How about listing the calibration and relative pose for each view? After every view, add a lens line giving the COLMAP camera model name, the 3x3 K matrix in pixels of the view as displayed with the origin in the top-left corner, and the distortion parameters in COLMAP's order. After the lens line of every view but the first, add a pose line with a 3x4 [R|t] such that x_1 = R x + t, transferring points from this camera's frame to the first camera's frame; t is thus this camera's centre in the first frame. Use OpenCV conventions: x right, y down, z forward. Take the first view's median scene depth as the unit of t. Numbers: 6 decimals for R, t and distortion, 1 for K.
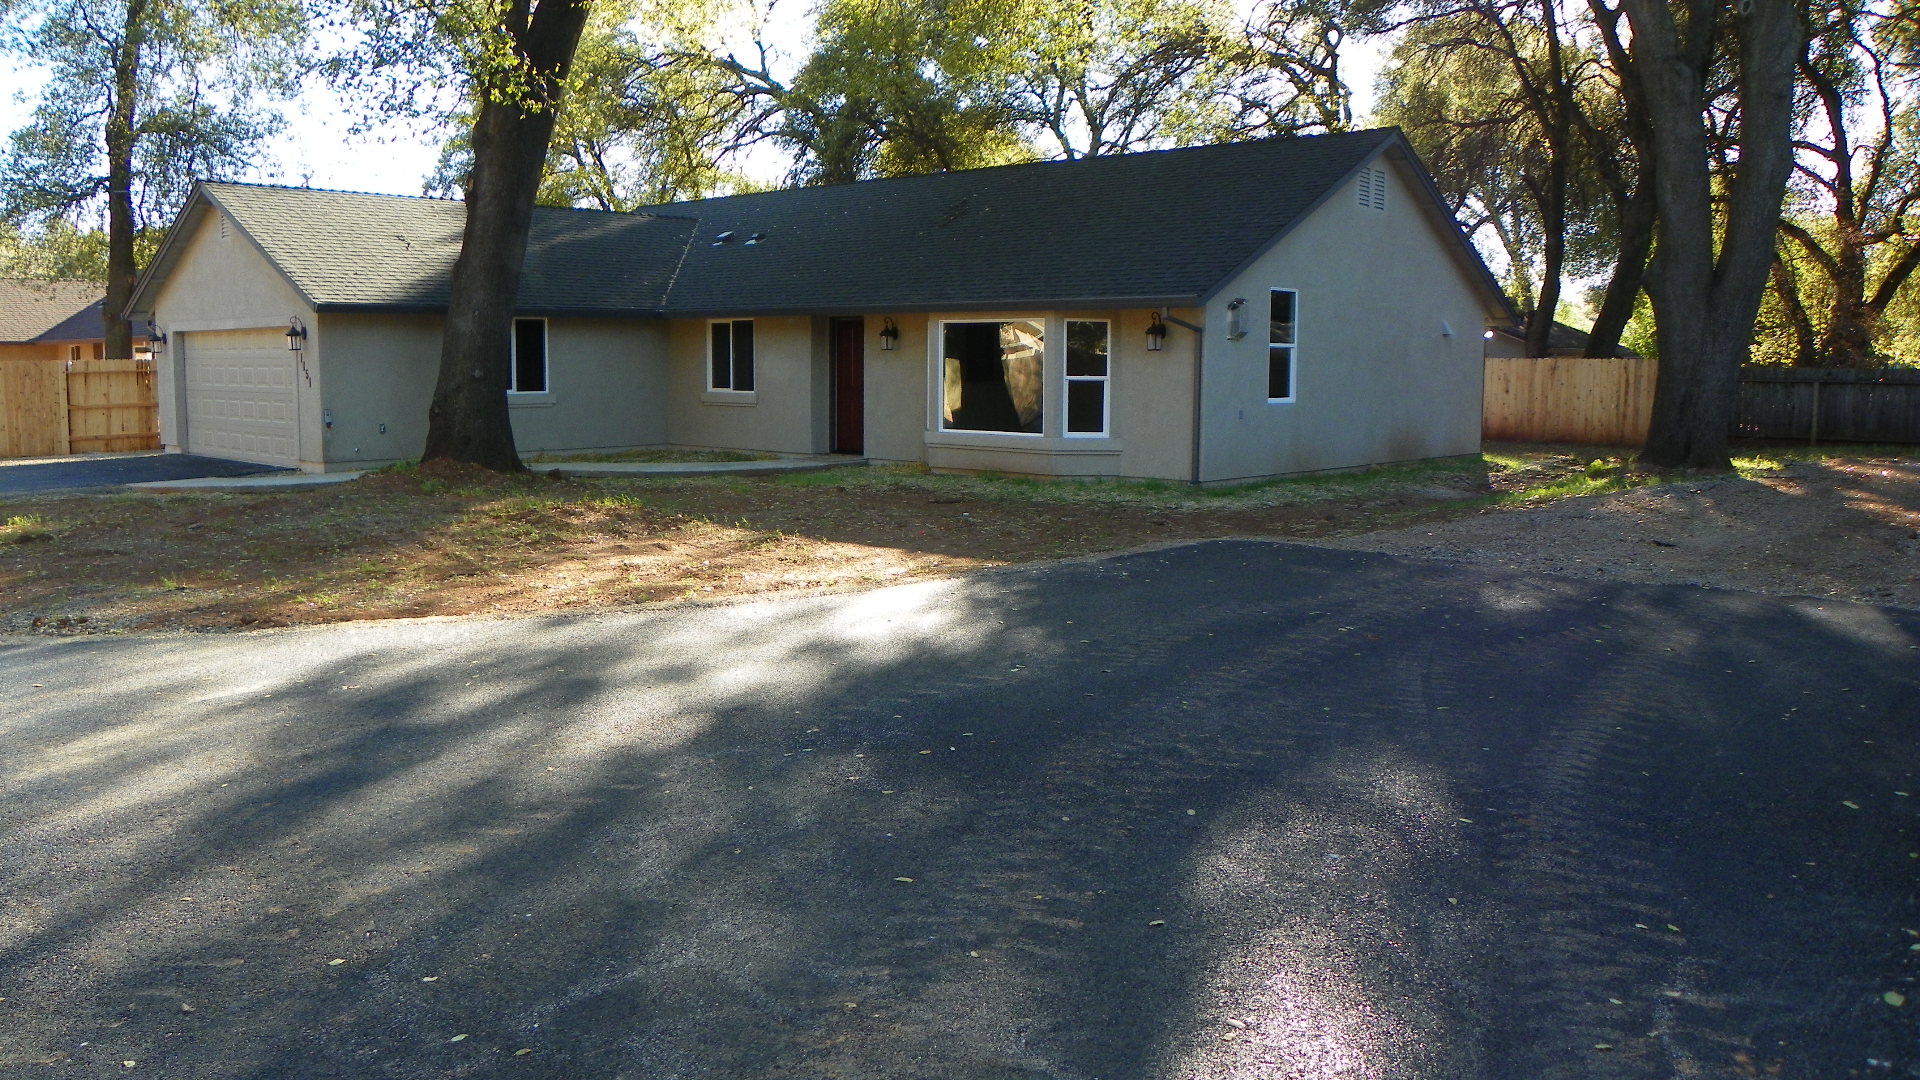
lens RADIAL K [[1480.3, 0, 931.4], [0, 1480.3, 541.4], [0, 0, 1]] dist [-0.150499, 0.093547]
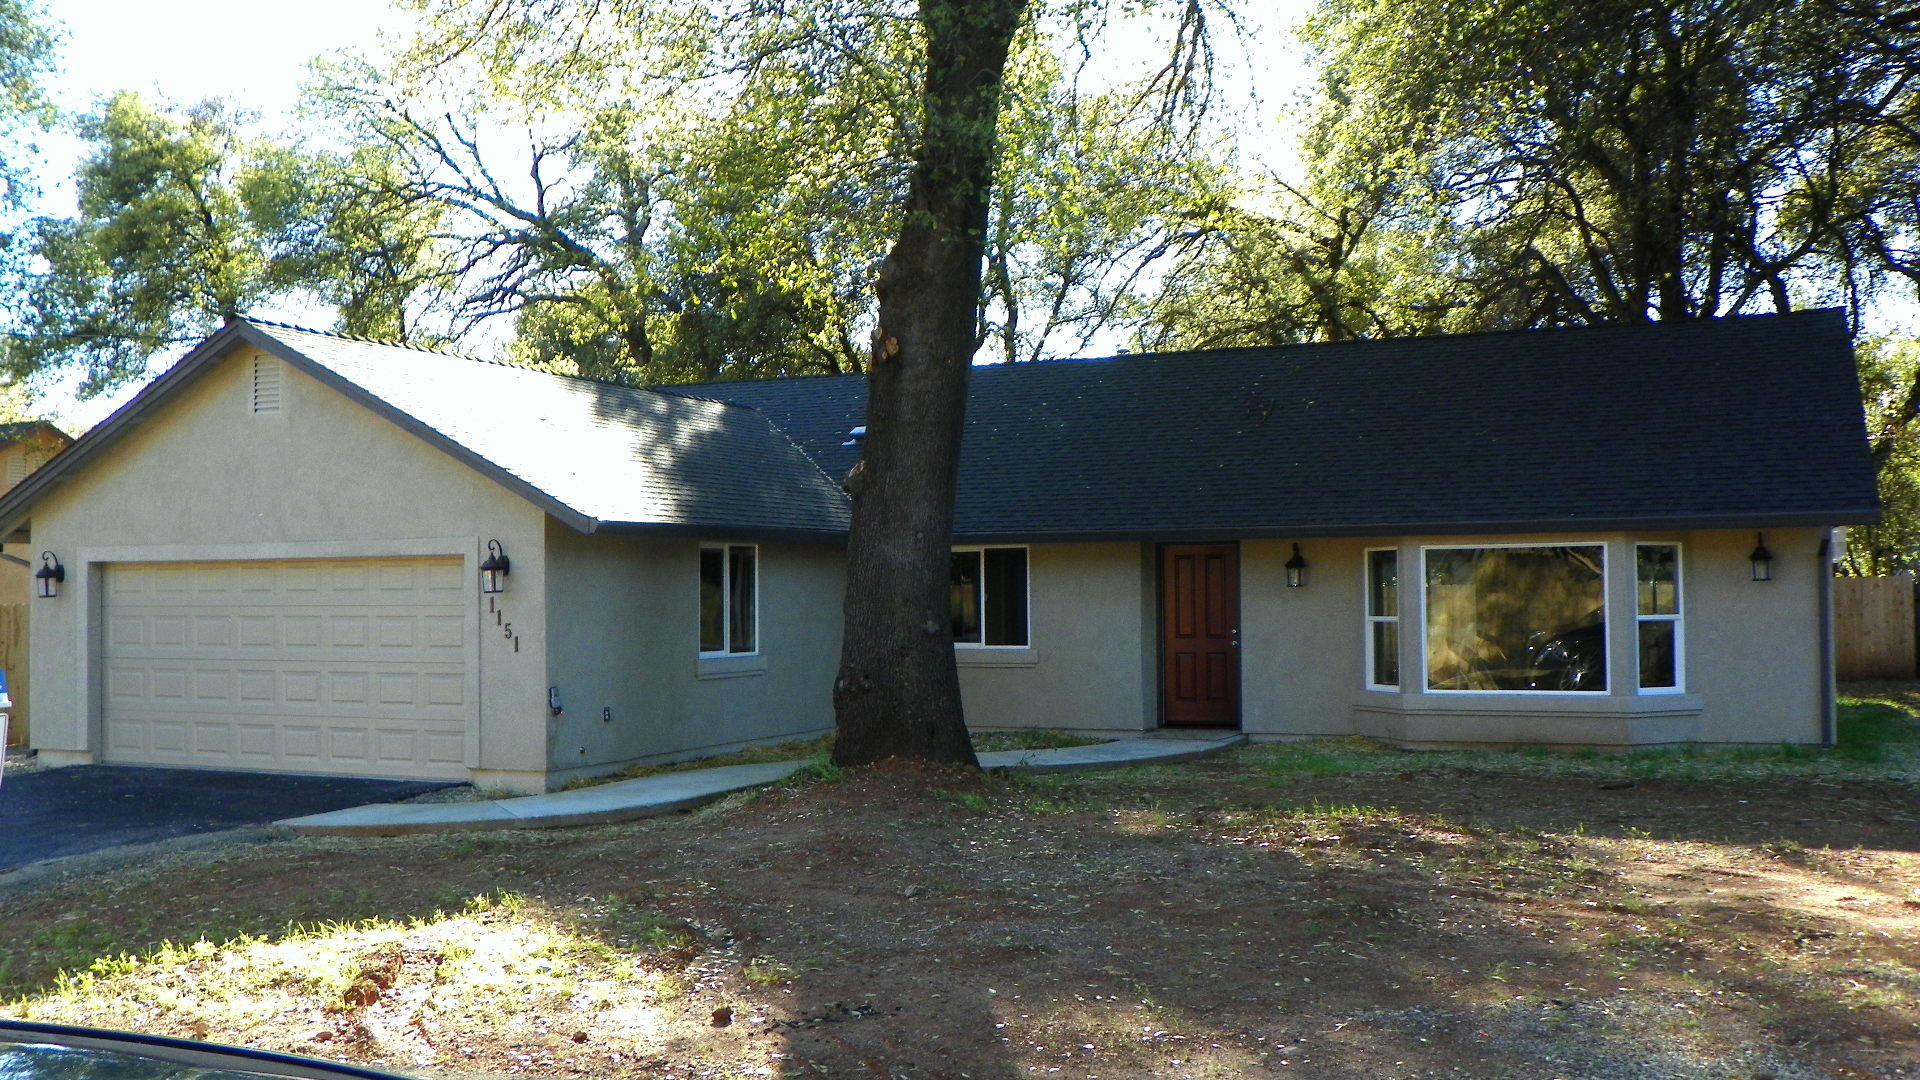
lens RADIAL K [[1847.5, 0, 960.0], [0, 1847.5, 540.0], [0, 0, 1]] dist [-0.000816, 0.000008]
pose [[0.947842, -0.006672, 0.318670, -0.550214], [0.055230, 0.988095, -0.143586, -0.031453], [-0.313918, 0.153697, 0.936927, 0.196295]]
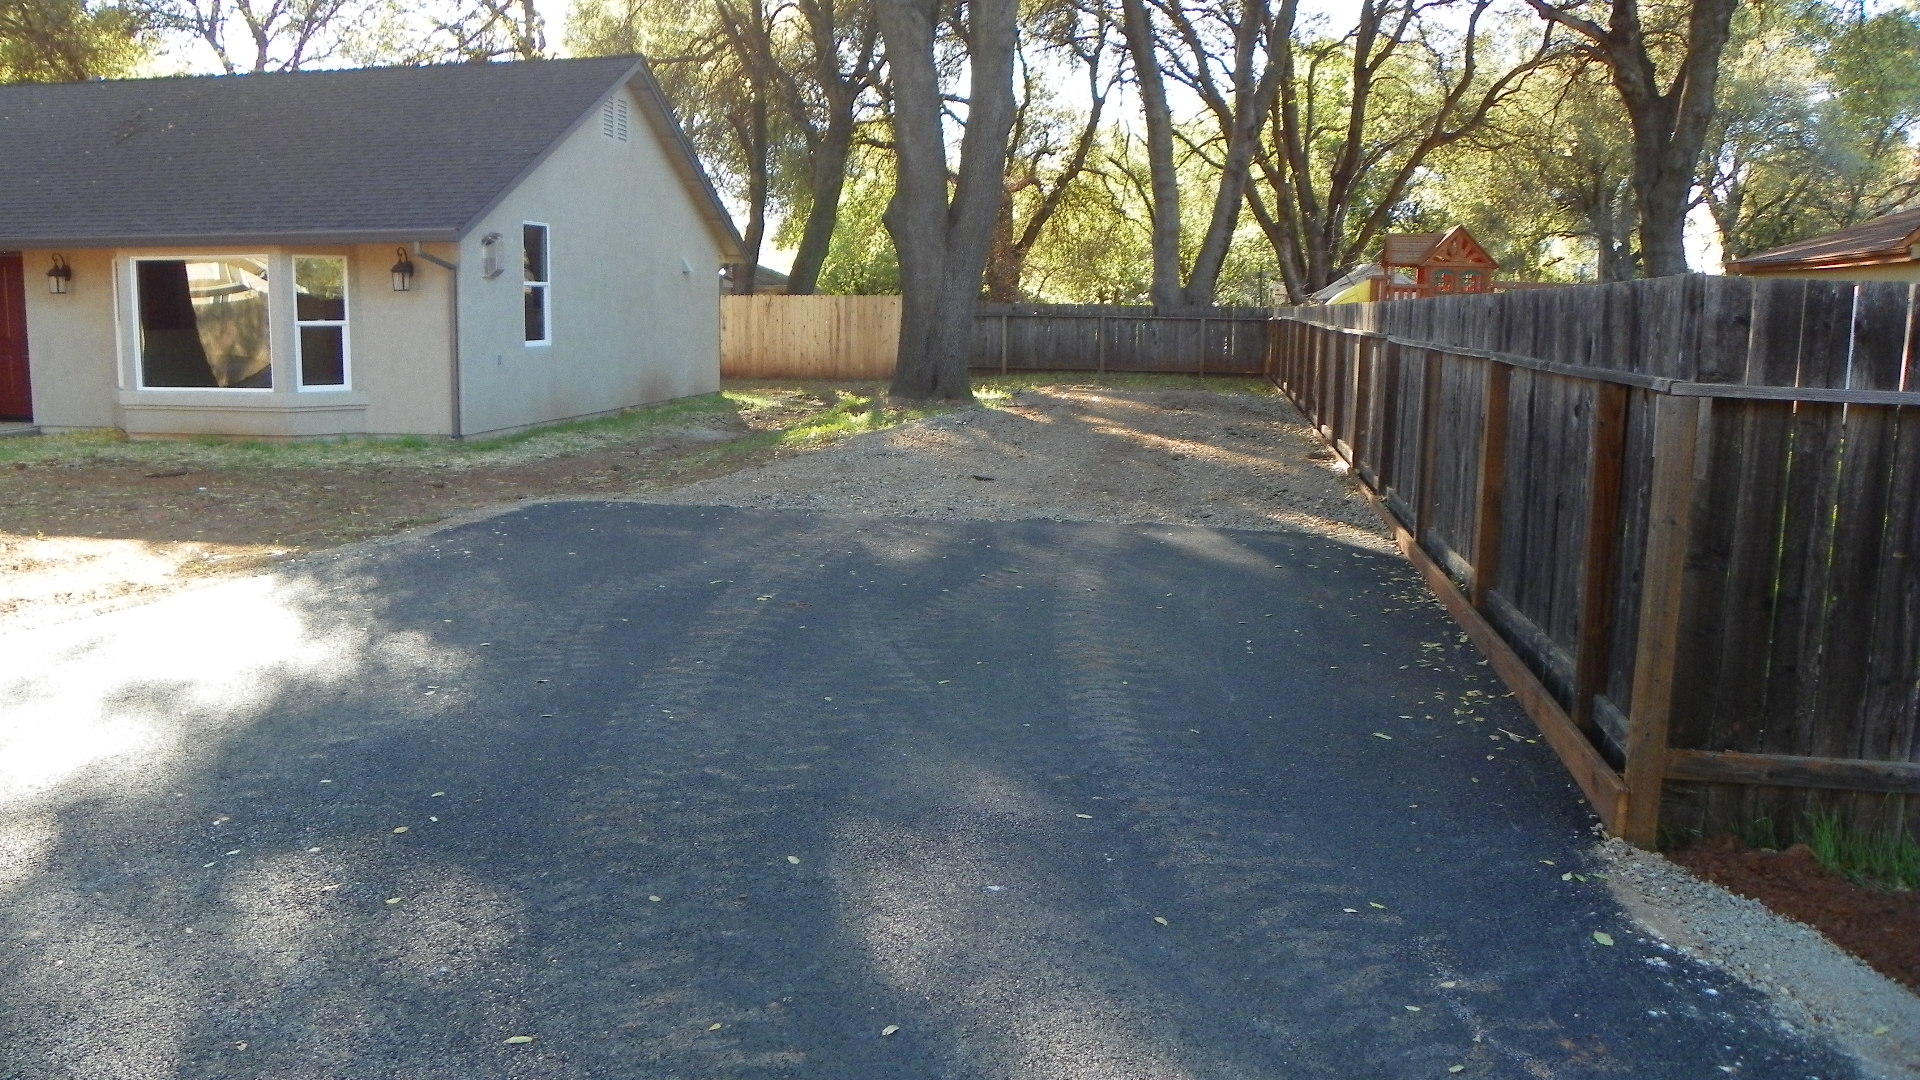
lens RADIAL K [[1480.3, 0, 931.4], [0, 1480.3, 541.4], [0, 0, 1]] dist [-0.150499, 0.093547]
pose [[0.843401, -0.079092, 0.531431, -0.054148], [0.056934, 0.996693, 0.057980, -0.010704], [-0.534259, -0.018644, 0.845115, 0.081713]]
